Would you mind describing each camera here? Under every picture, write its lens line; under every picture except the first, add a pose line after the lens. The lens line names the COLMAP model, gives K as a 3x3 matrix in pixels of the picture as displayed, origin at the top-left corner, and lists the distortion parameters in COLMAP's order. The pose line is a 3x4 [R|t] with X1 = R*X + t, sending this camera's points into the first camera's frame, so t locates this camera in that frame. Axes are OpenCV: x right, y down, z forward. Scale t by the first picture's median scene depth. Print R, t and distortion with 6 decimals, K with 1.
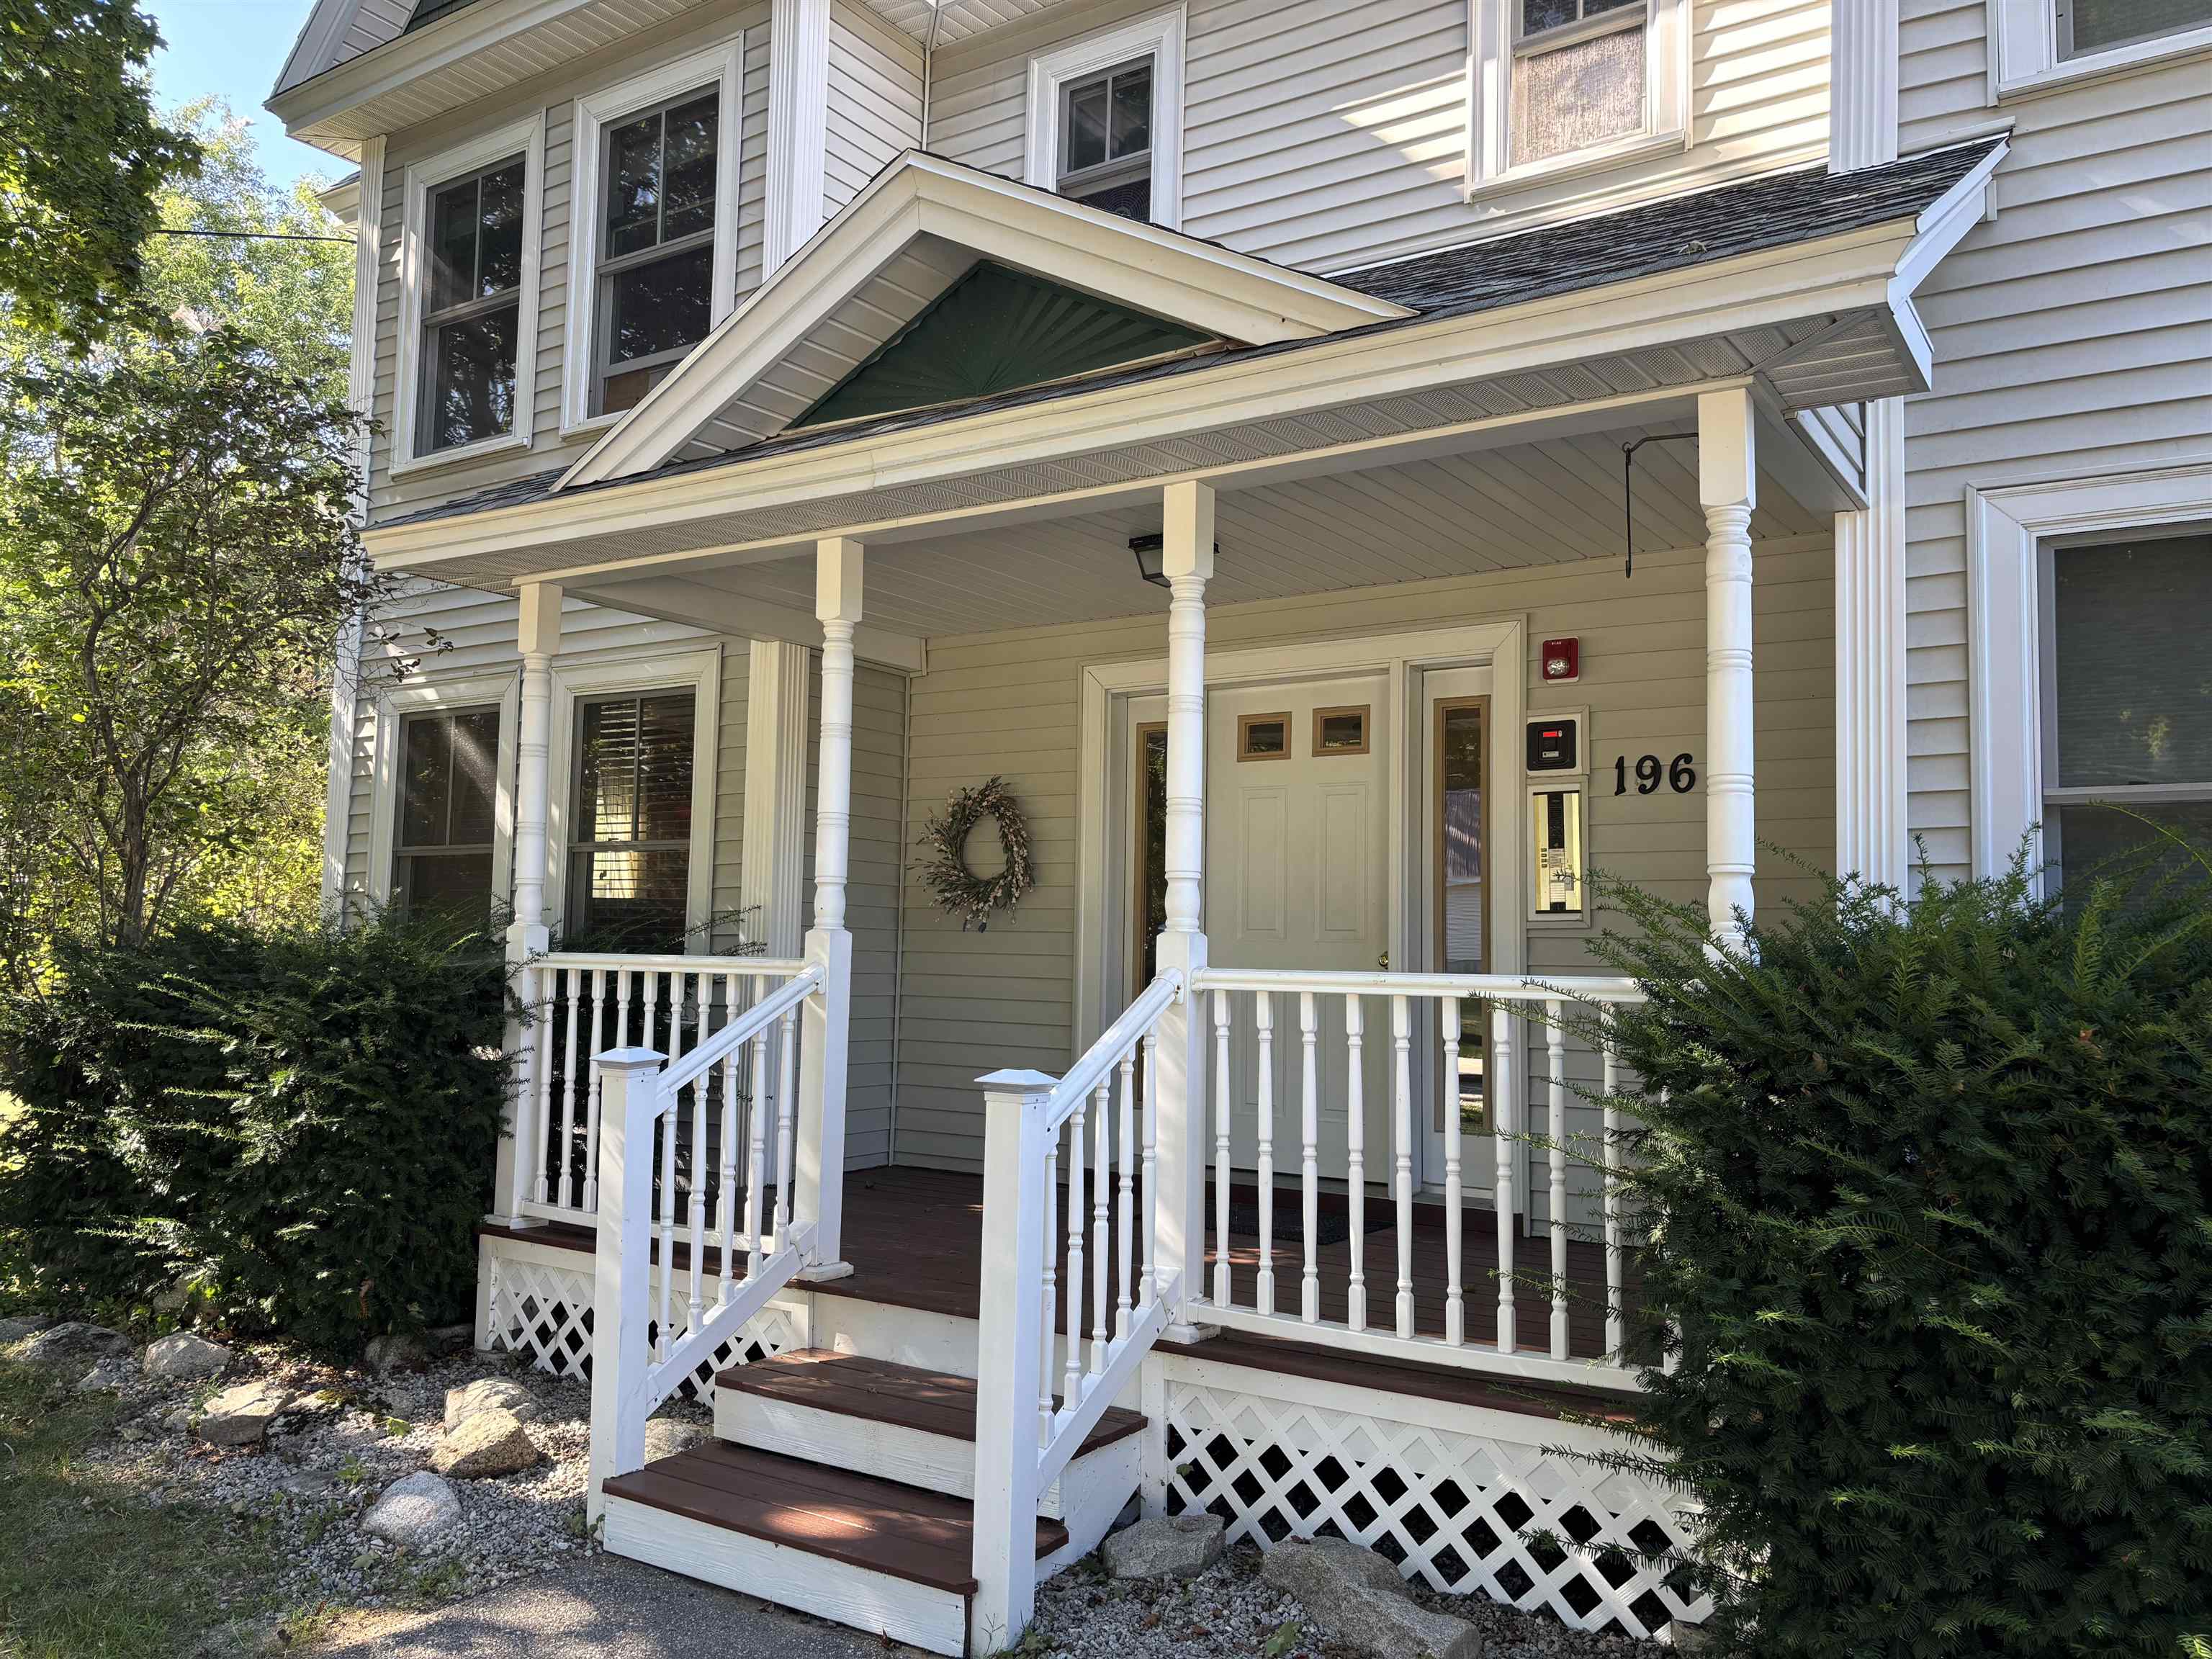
lens RADIAL K [[1675.5, 0, 1106.0], [0, 1675.5, 829.5], [0, 0, 1]] dist [-0.001398, -0.007561]
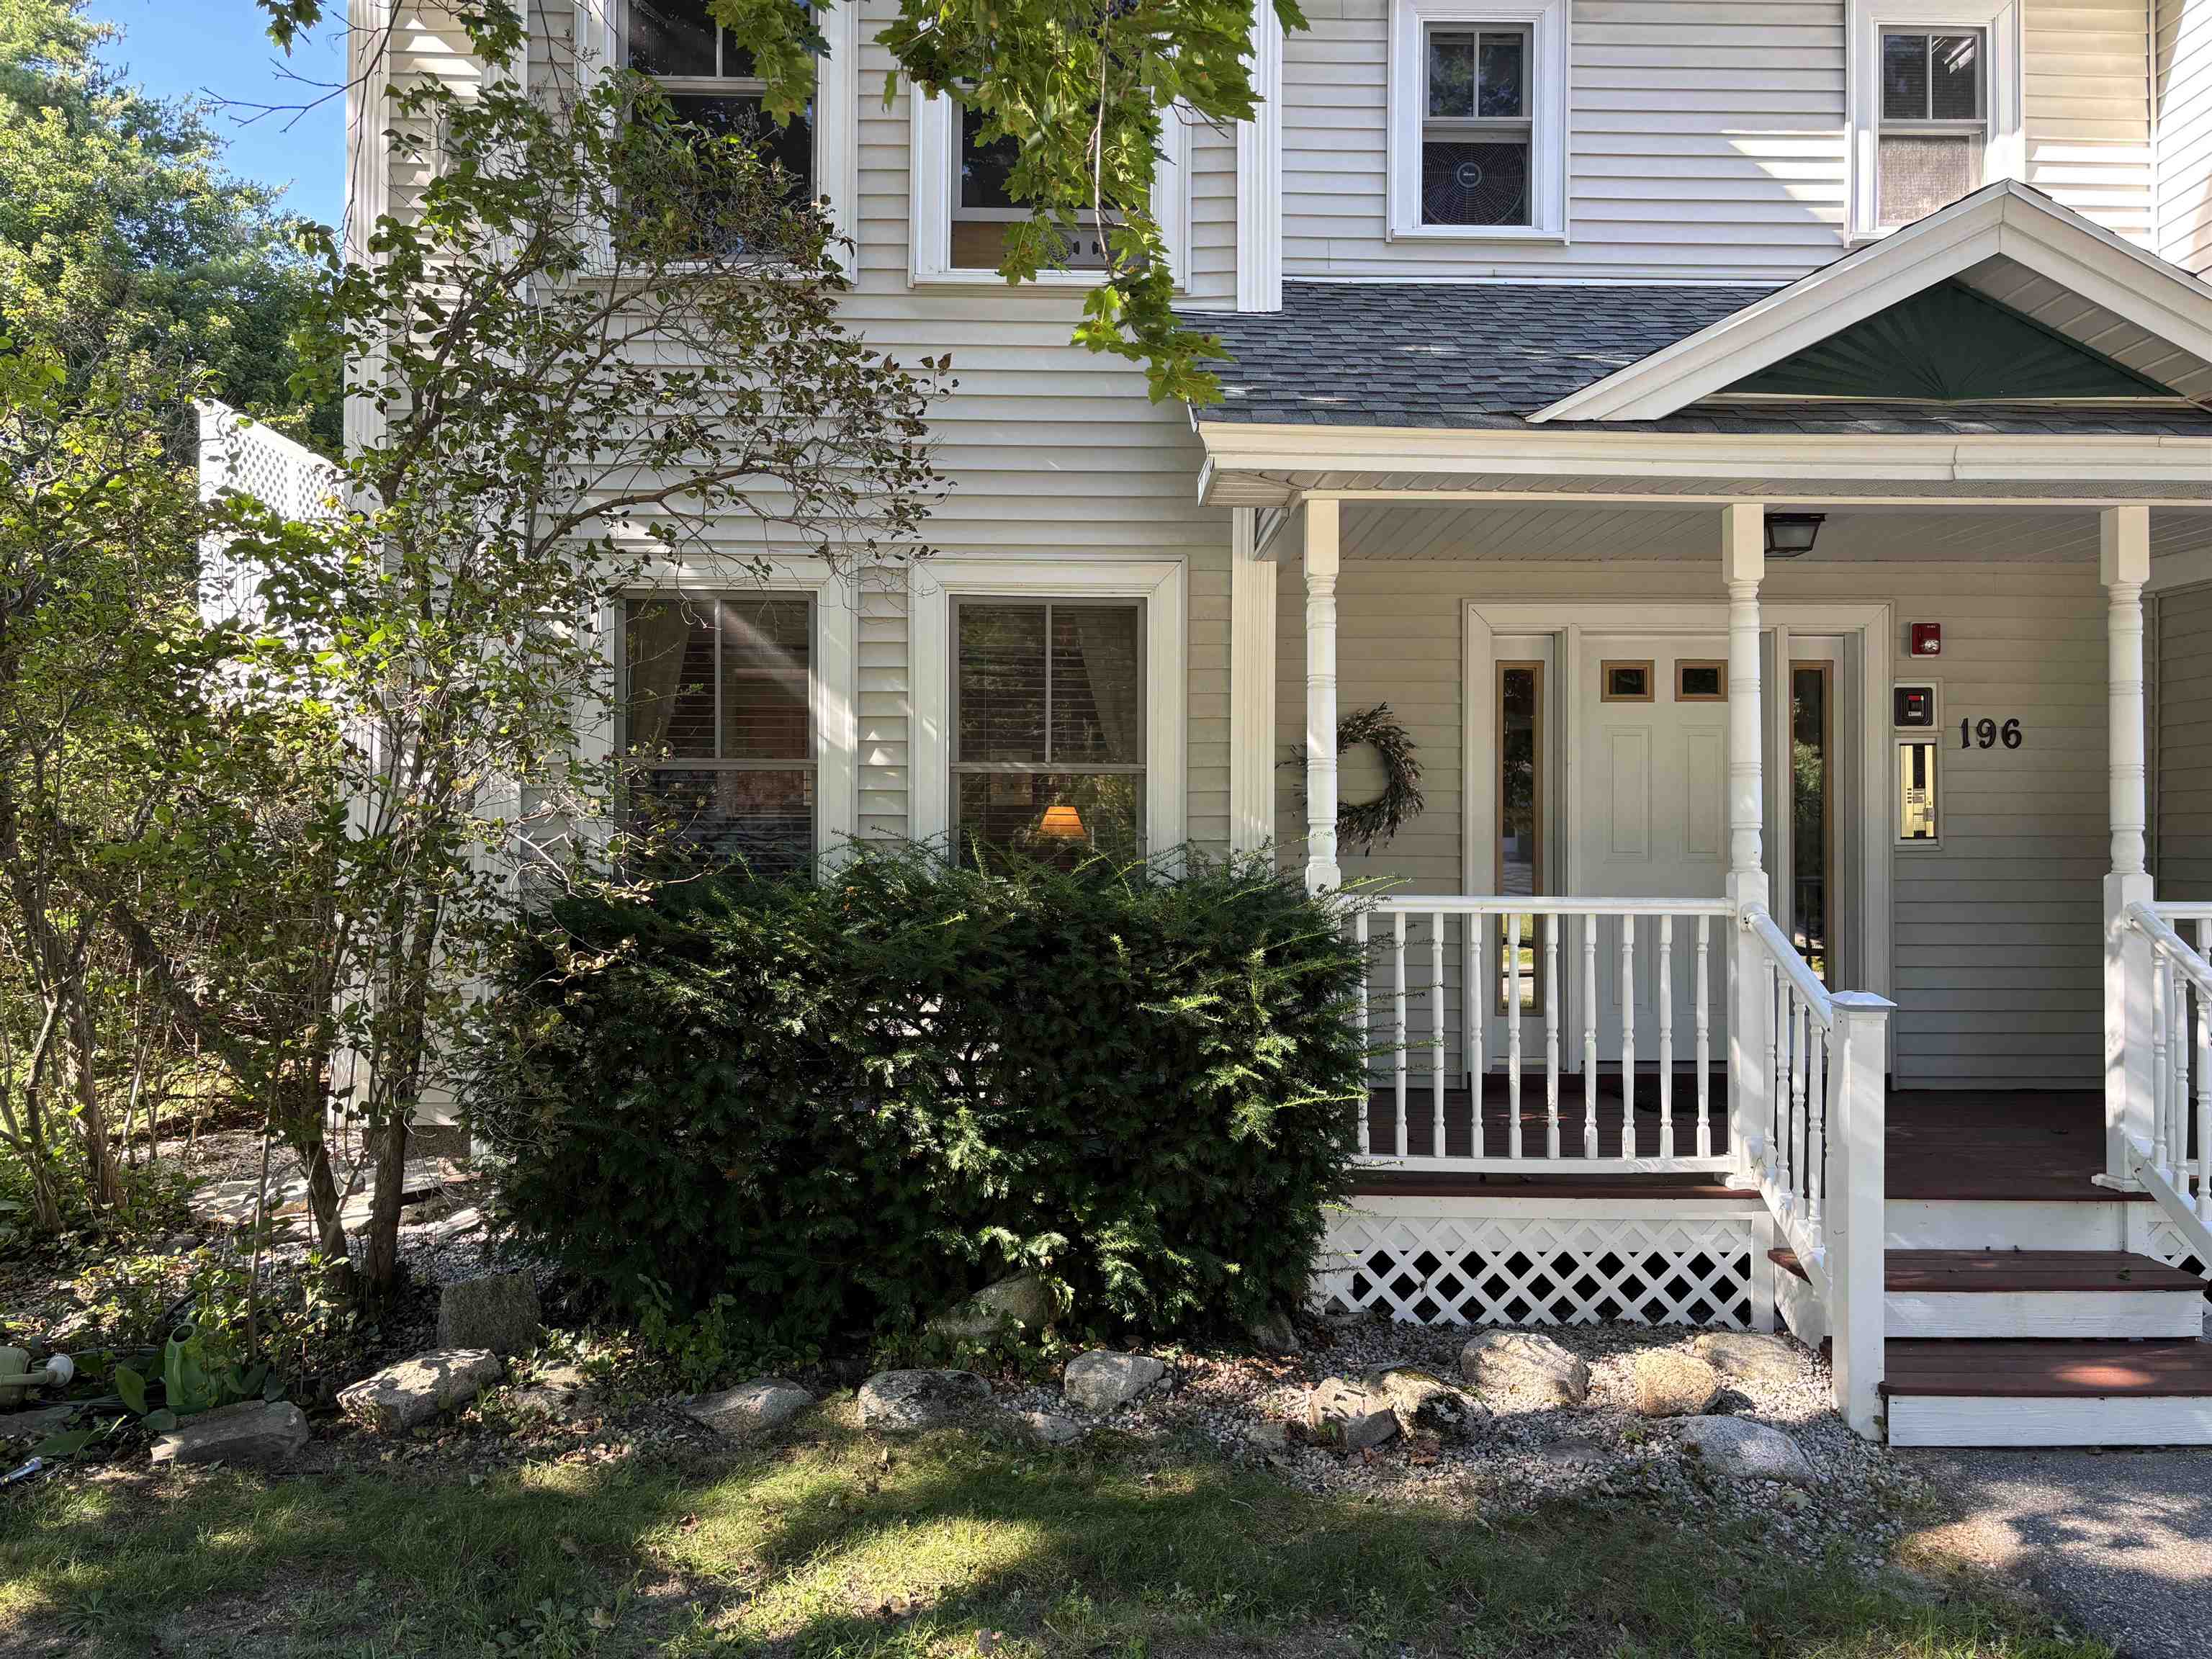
lens RADIAL K [[1675.5, 0, 1106.0], [0, 1675.5, 829.5], [0, 0, 1]] dist [-0.001398, -0.007561]
pose [[0.831400, -0.009655, 0.555590, -0.939543], [-0.032694, 0.997267, 0.066255, -0.021398], [-0.554711, -0.073249, 0.828812, 0.283181]]
